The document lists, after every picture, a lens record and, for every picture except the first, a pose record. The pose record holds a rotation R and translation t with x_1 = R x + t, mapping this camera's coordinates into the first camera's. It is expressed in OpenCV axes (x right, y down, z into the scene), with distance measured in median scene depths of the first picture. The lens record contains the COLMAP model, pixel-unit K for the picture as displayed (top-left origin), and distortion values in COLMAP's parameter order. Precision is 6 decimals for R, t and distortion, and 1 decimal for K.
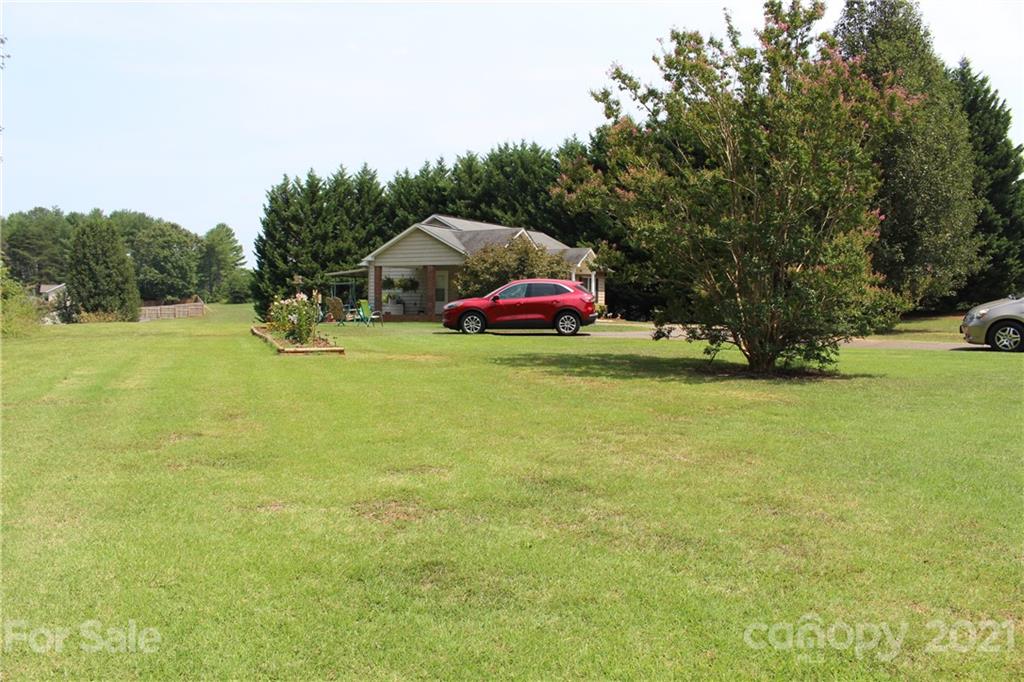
lens RADIAL K [[847.5, 0, 512.0], [0, 847.5, 341.0], [0, 0, 1]] dist [-0.158654, 0.130984]
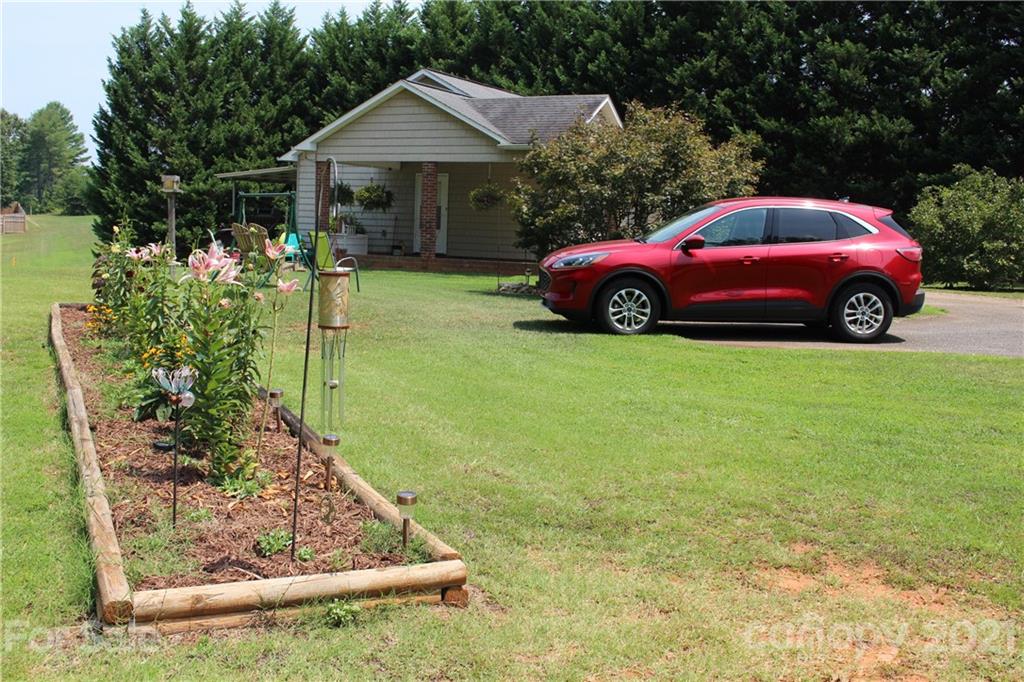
lens RADIAL K [[1065.8, 0, 512.0], [0, 1065.8, 341.0], [0, 0, 1]] dist [-0.095509, 0.026528]
pose [[0.997384, 0.014166, 0.070884, -0.054544], [-0.018998, 0.997507, 0.067967, -0.015097], [-0.069744, -0.069136, 0.995166, 0.204070]]
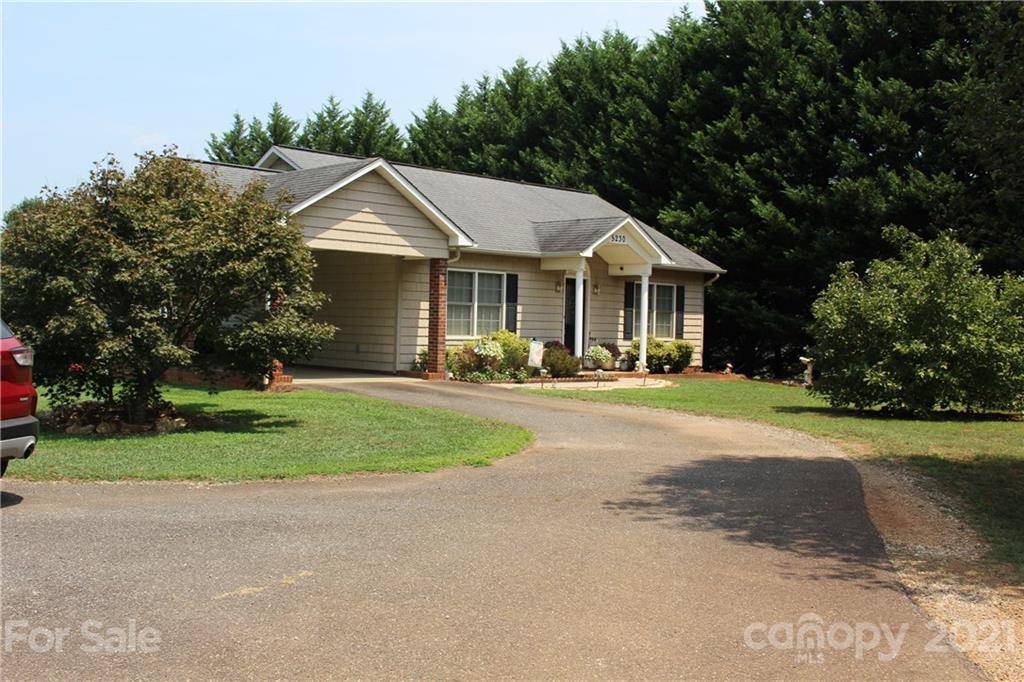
lens RADIAL K [[1065.8, 0, 512.0], [0, 1065.8, 341.0], [0, 0, 1]] dist [-0.095509, 0.026528]
pose [[0.965648, 0.014684, -0.259438, 0.125563], [-0.021528, 0.999491, -0.023560, -0.020851], [0.258960, 0.028336, 0.965472, 0.312693]]
